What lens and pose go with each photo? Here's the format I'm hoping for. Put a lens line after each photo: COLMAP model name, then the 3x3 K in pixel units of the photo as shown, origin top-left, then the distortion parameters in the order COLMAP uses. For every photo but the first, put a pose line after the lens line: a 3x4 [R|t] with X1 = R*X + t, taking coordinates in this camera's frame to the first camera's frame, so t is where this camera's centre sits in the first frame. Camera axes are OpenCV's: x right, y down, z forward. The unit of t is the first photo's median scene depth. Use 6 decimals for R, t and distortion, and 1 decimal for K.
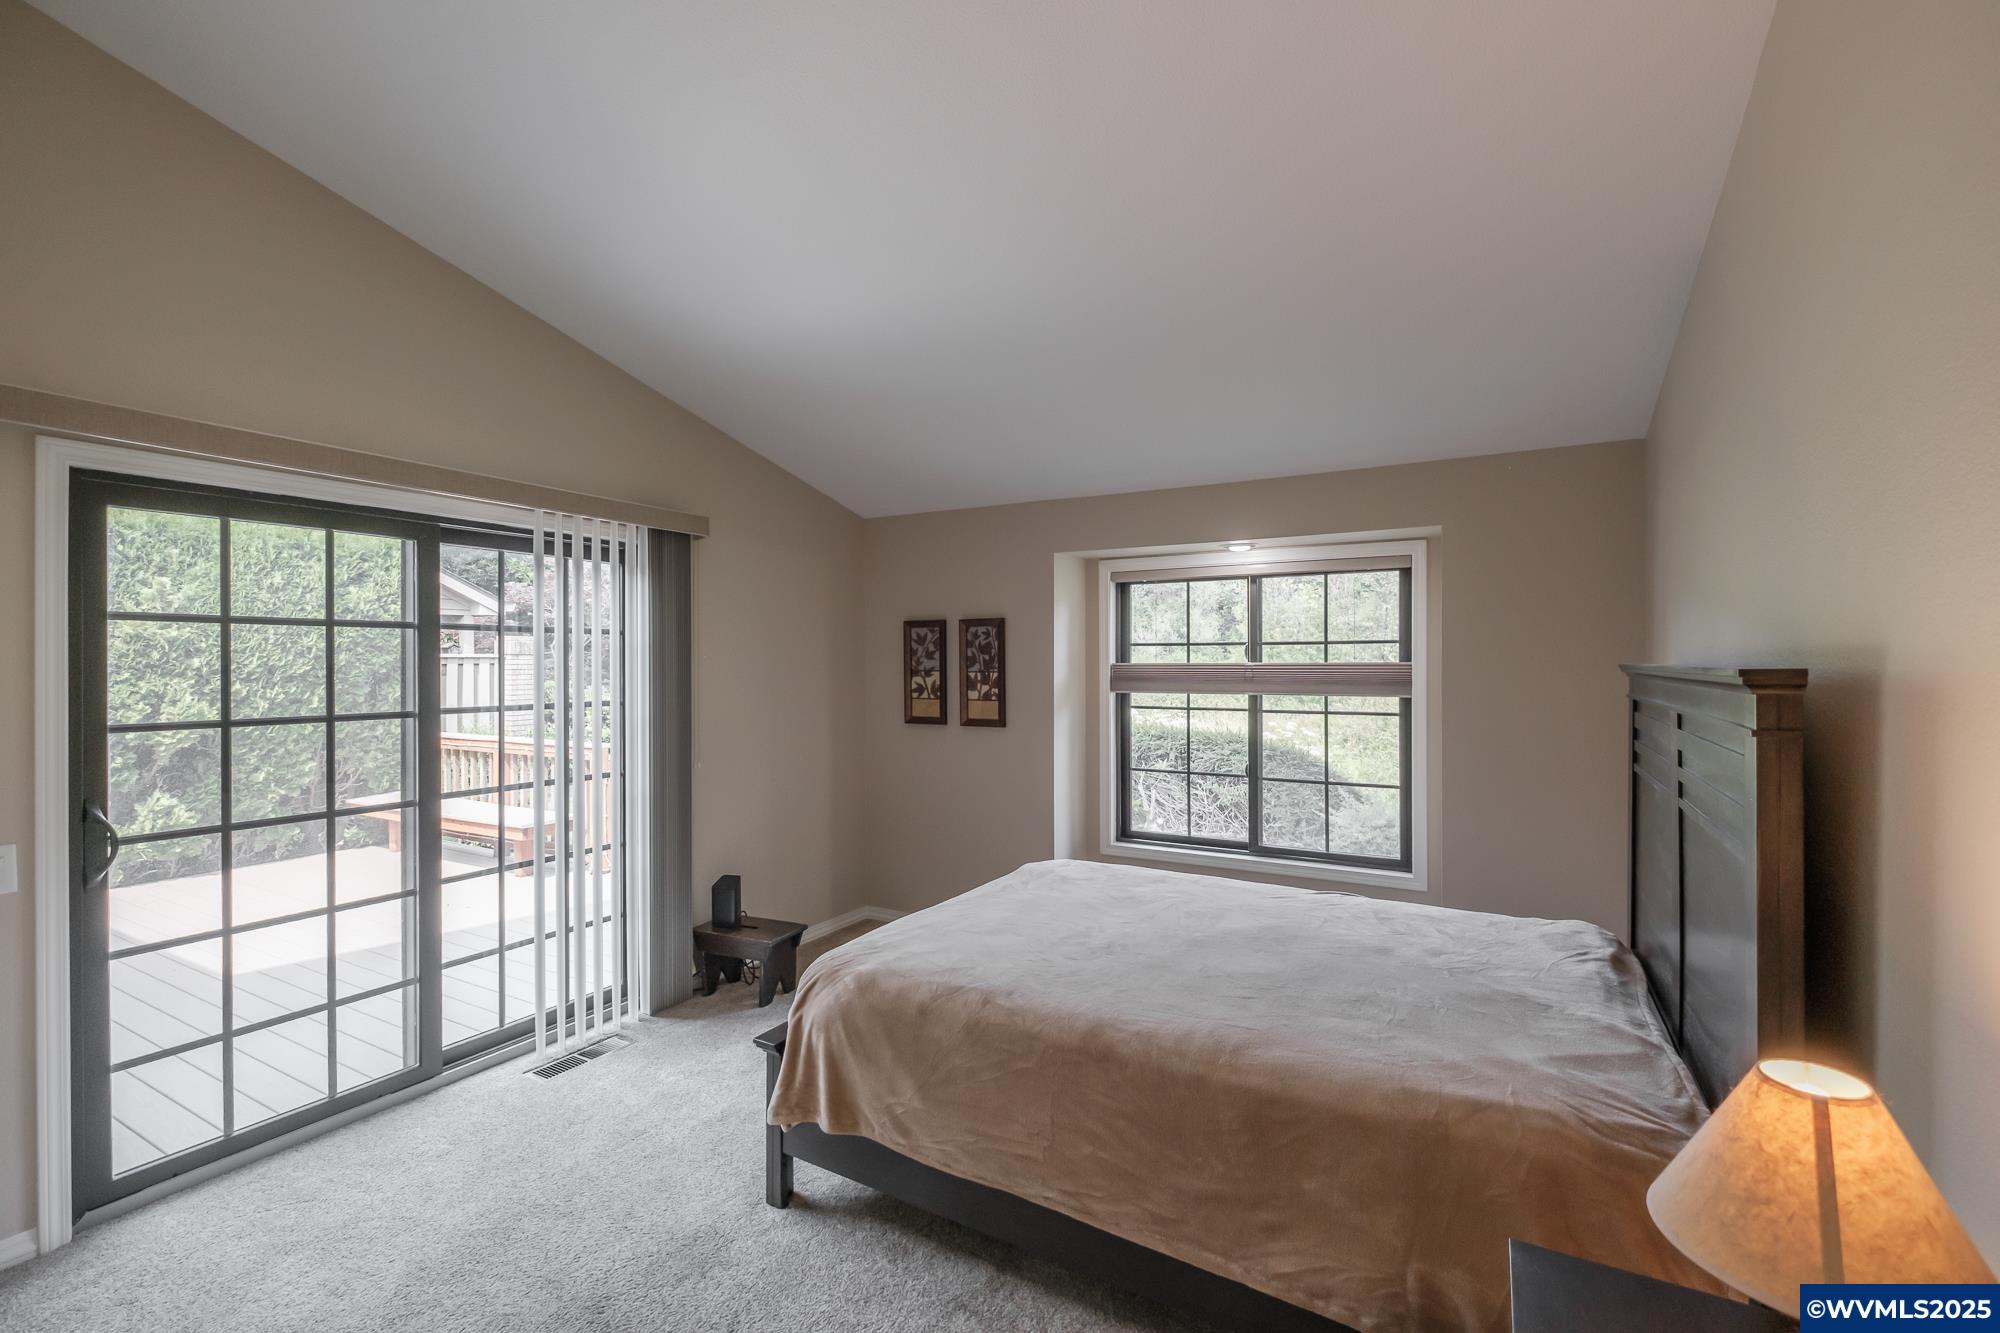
lens RADIAL K [[867.9, 0, 1026.9], [0, 867.9, 667.7], [0, 0, 1]] dist [0.006788, -0.006320]
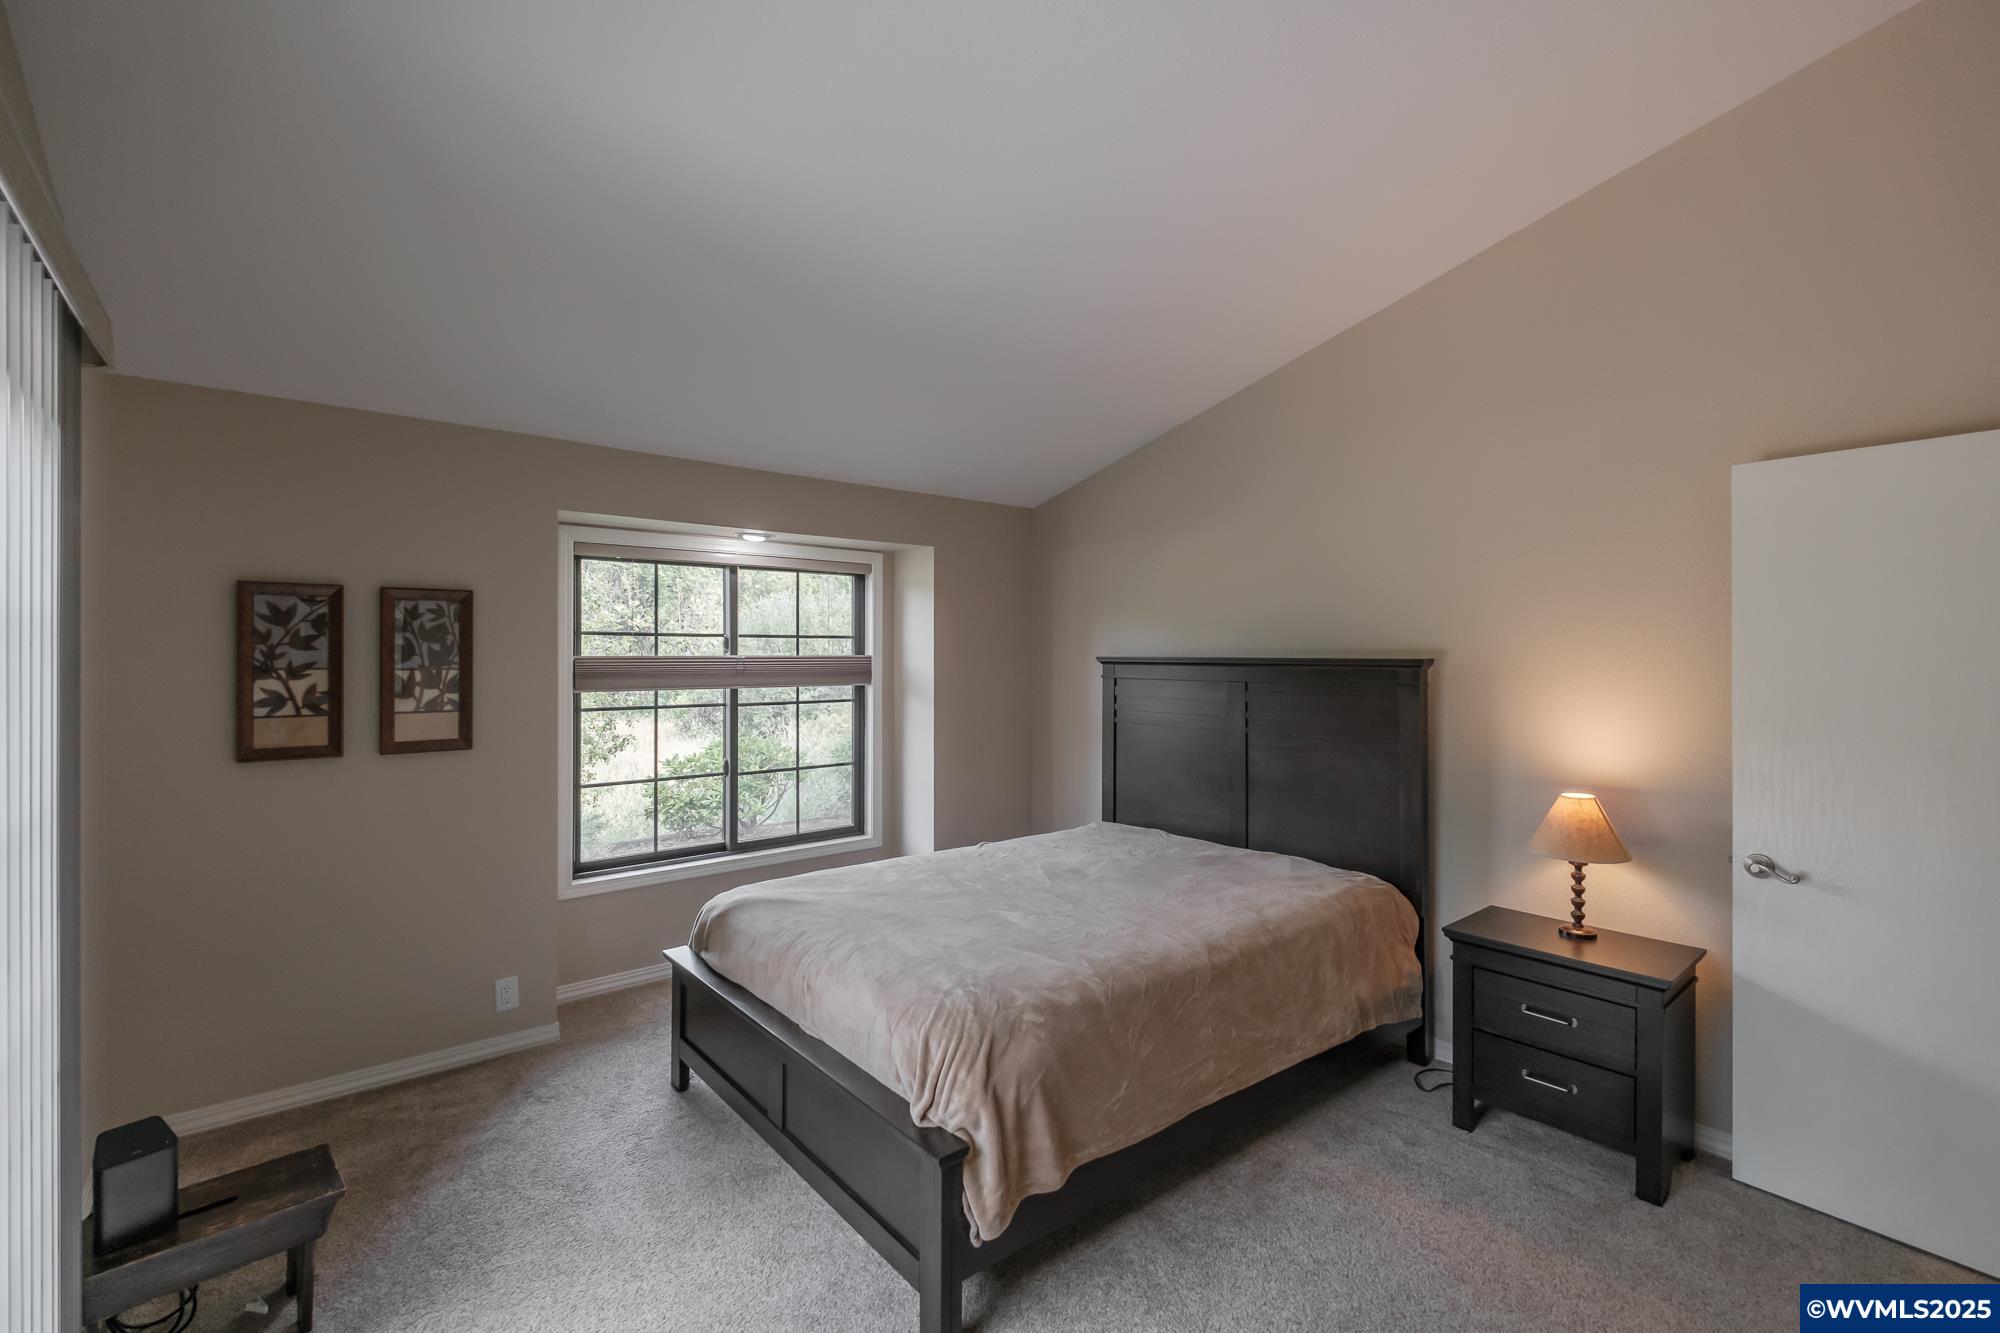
lens RADIAL K [[867.9, 0, 1018.2], [0, 867.9, 654.0], [0, 0, 1]] dist [0.006788, -0.006320]
pose [[0.356864, 0.001873, 0.934154, -0.507271], [0.005523, 0.999976, -0.004114, -0.001363], [-0.934140, 0.006627, 0.356846, 0.340872]]
